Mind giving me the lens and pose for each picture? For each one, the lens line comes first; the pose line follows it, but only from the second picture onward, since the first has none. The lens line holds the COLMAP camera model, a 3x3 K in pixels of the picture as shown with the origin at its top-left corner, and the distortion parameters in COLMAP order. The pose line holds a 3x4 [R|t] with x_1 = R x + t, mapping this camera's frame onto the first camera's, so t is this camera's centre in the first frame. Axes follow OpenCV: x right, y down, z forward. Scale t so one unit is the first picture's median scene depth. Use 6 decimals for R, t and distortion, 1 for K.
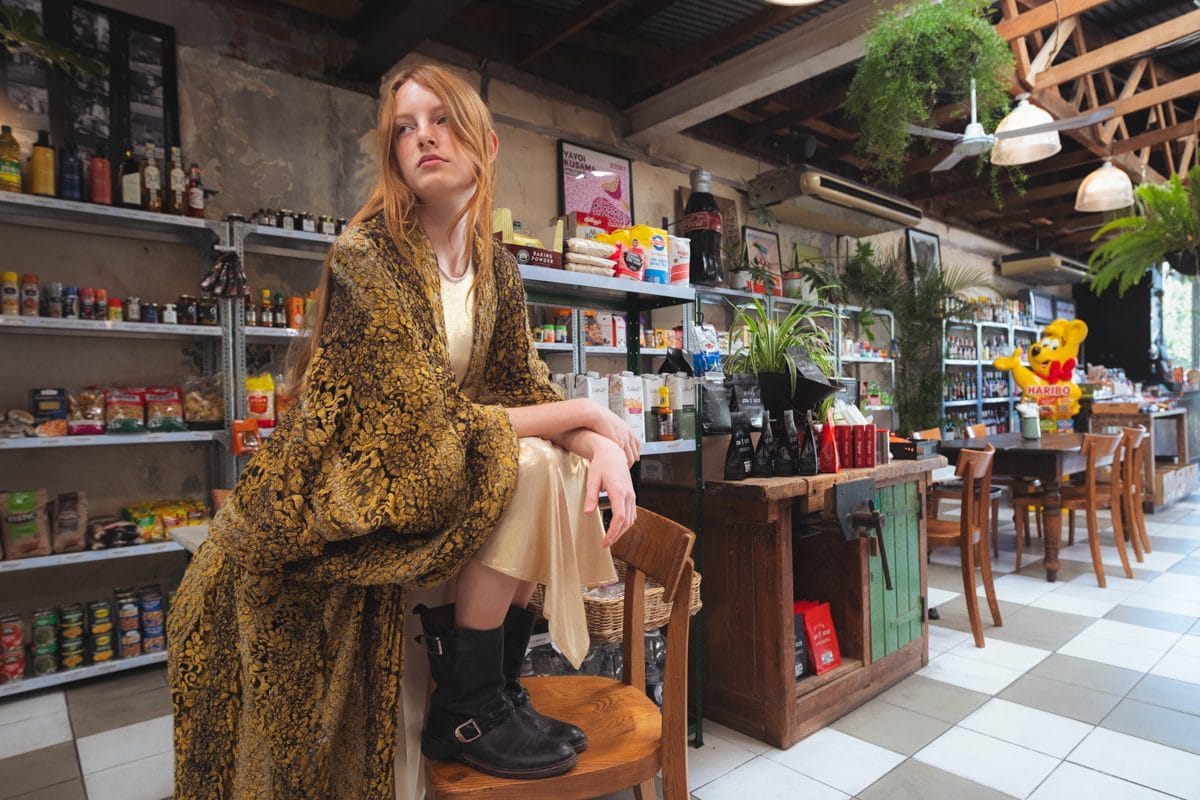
lens RADIAL K [[716.7, 0, 600.0], [0, 716.7, 400.0], [0, 0, 1]] dist [0.000364, -0.000081]
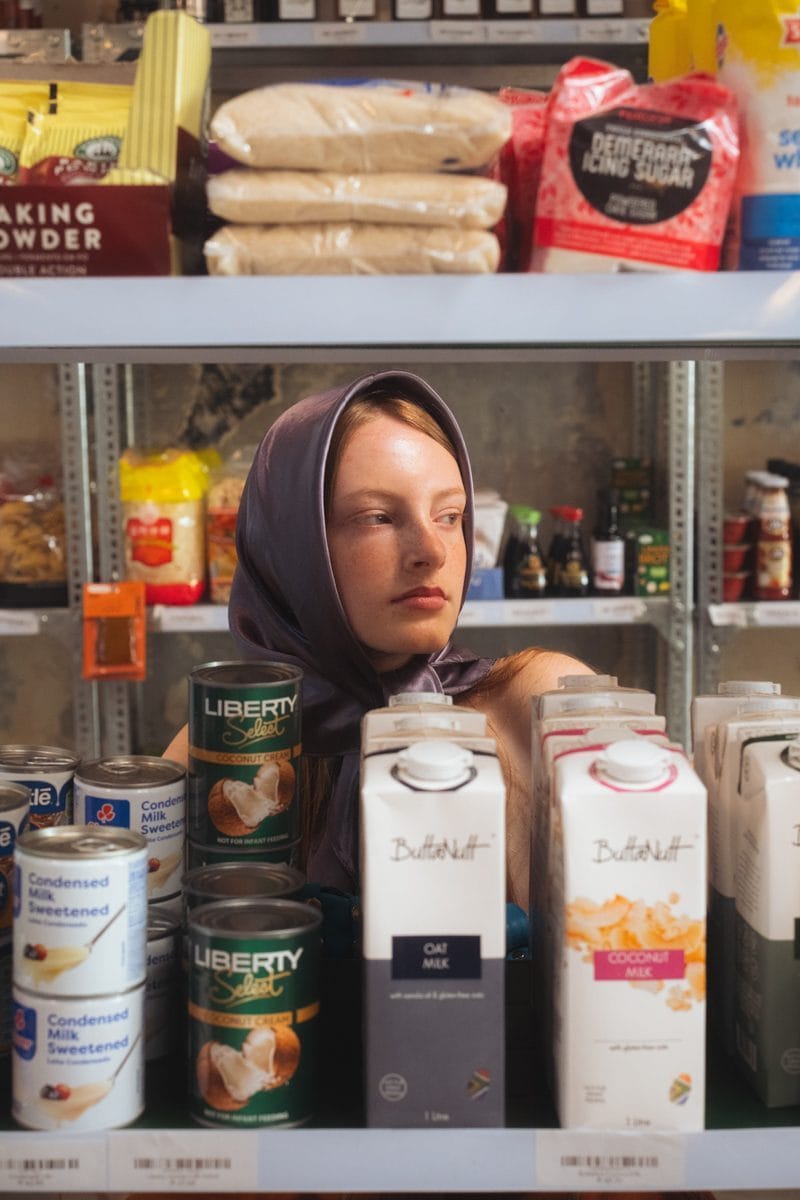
lens RADIAL K [[1771.3, 0, 400.0], [0, 1771.3, 600.0], [0, 0, 1]] dist [-0.022955, -0.048372]
pose [[0.748031, 0.102648, -0.655677, 0.302571], [0.004777, 0.987108, 0.159985, -0.156872], [0.663646, -0.122805, 0.737897, 0.614068]]
